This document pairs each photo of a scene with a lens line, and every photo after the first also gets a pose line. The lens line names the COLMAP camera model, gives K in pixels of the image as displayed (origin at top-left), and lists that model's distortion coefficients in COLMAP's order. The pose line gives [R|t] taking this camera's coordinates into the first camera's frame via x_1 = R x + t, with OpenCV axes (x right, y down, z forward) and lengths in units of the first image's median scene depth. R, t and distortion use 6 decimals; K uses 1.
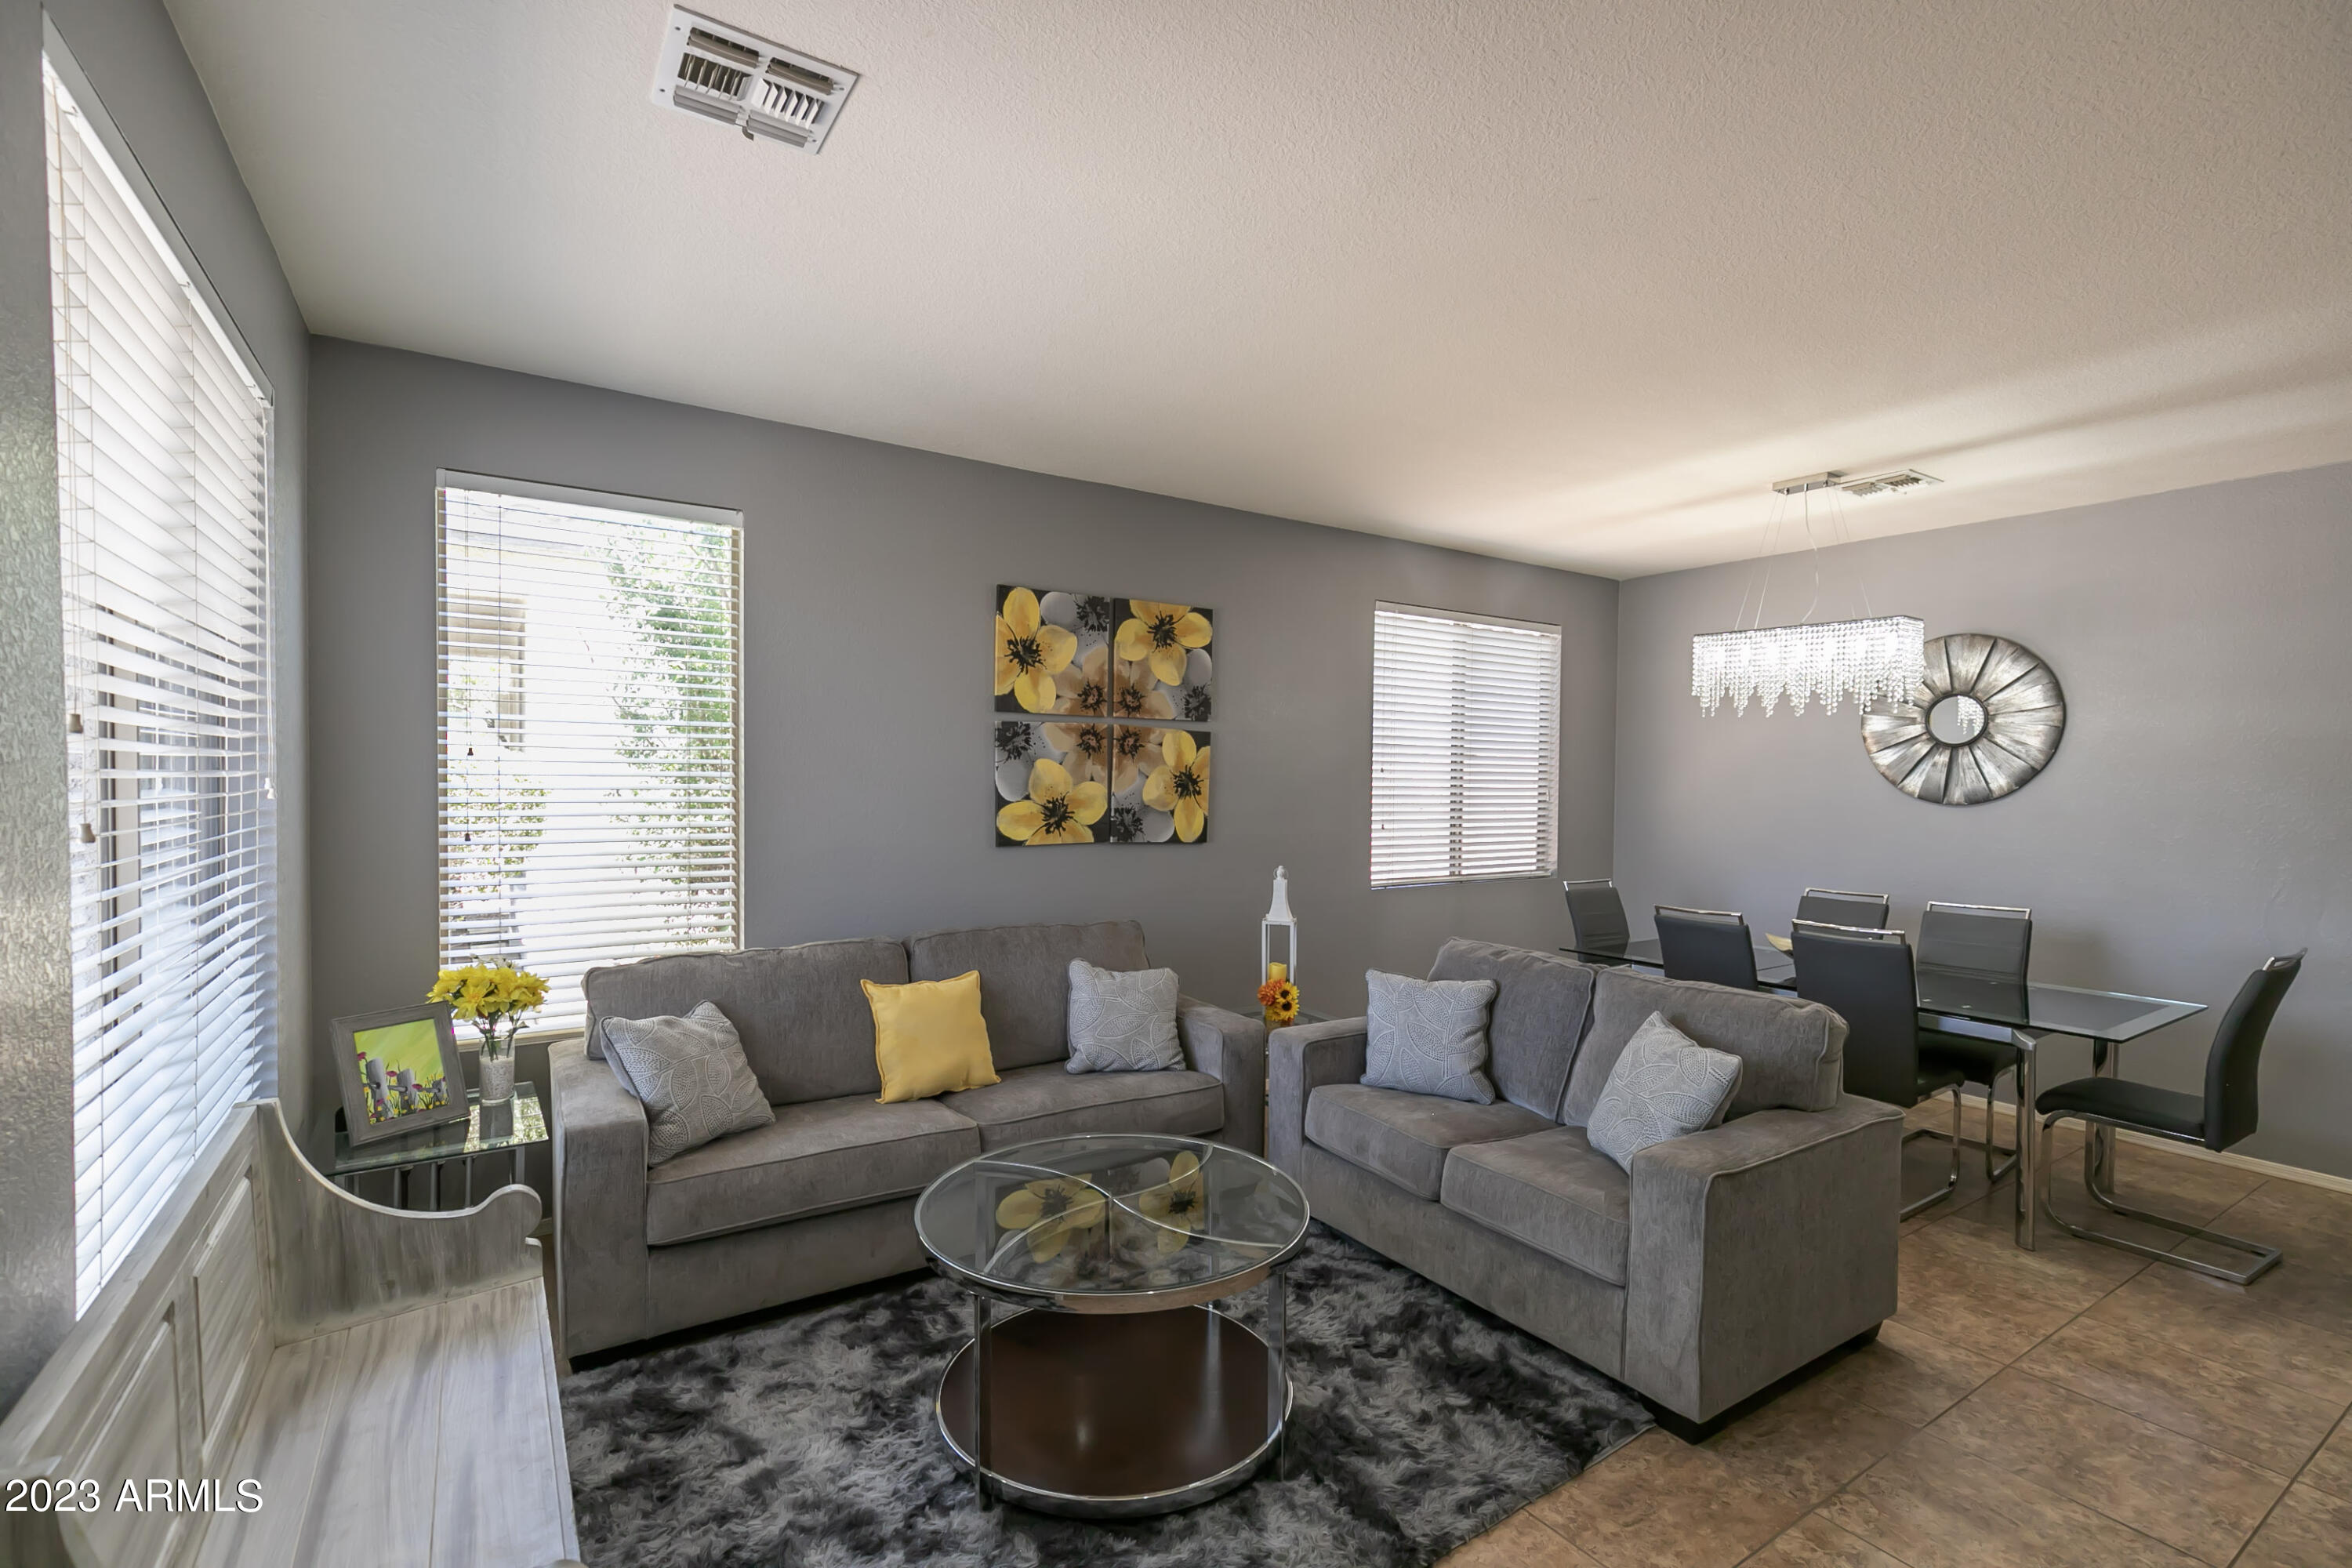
lens RADIAL K [[1055.9, 0, 1176.8], [0, 1055.9, 798.2], [0, 0, 1]] dist [0.004376, 0.004144]
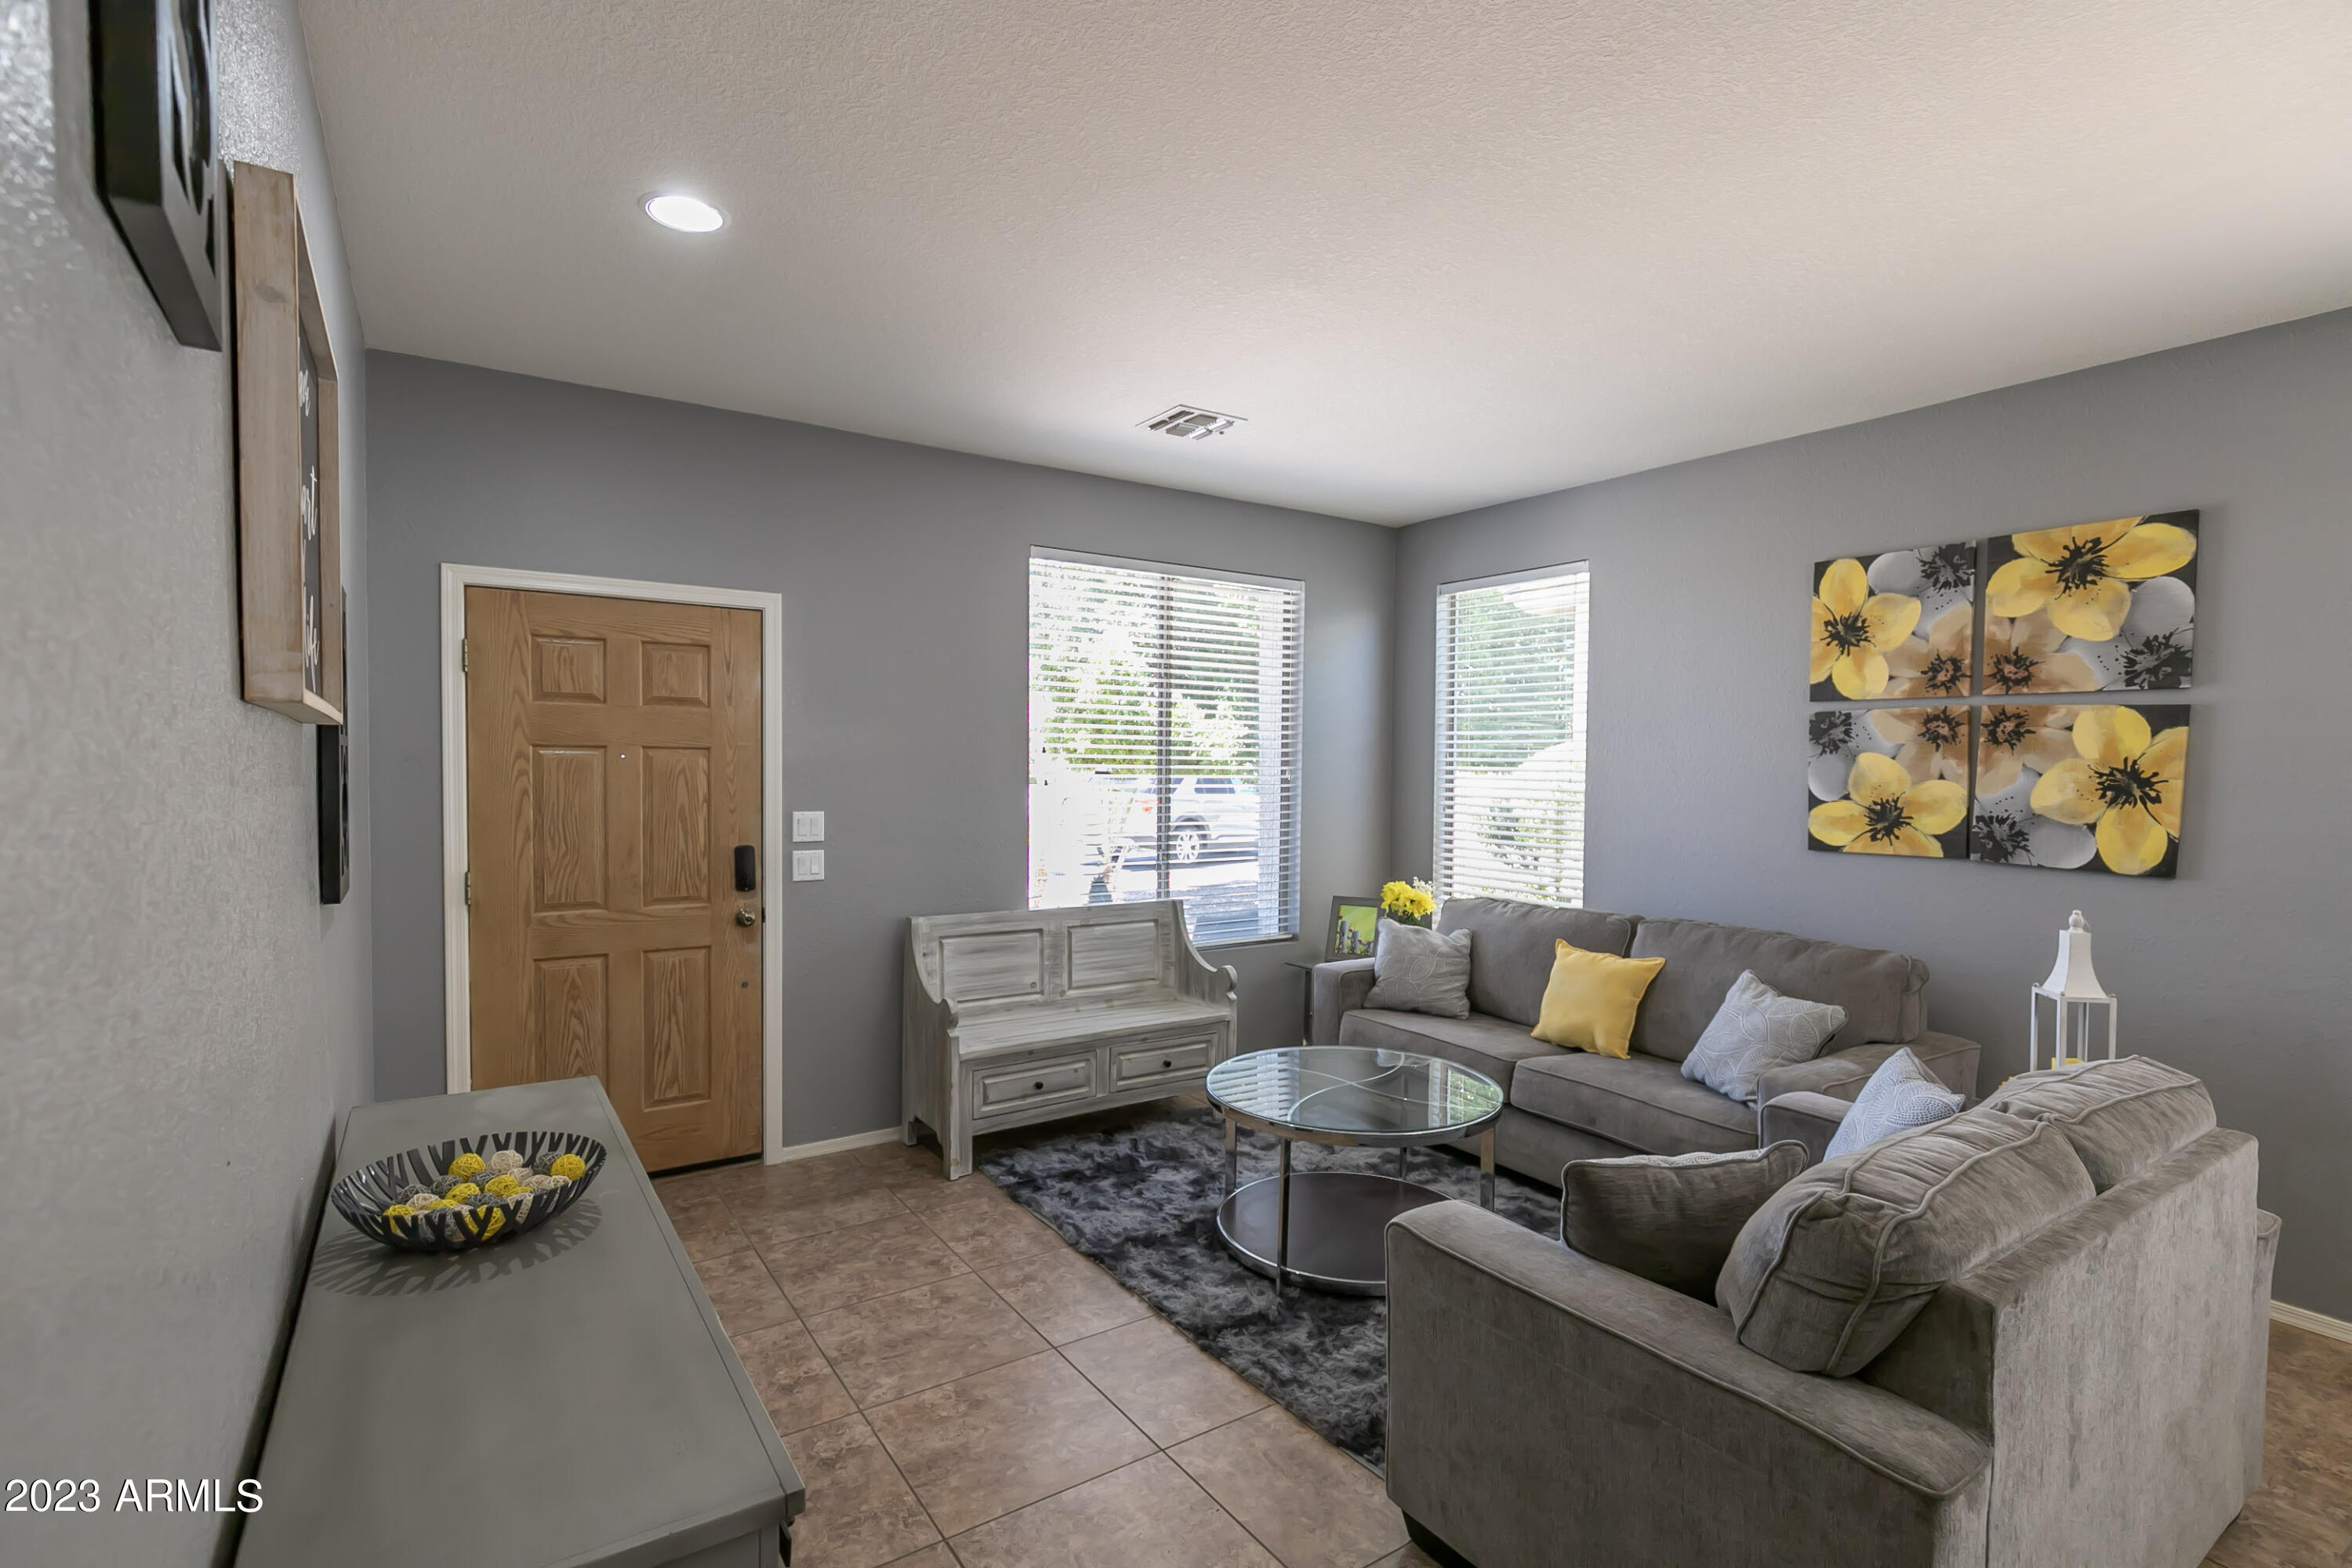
lens RADIAL K [[1094.7, 0, 1179.0], [0, 1094.7, 800.5], [0, 0, 1]] dist [-0.002193, -0.000158]
pose [[0.012684, 0.025497, -0.999594, 0.729756], [-0.029219, 0.999257, 0.025117, -0.004389], [0.999493, 0.028888, 0.013420, 0.419495]]
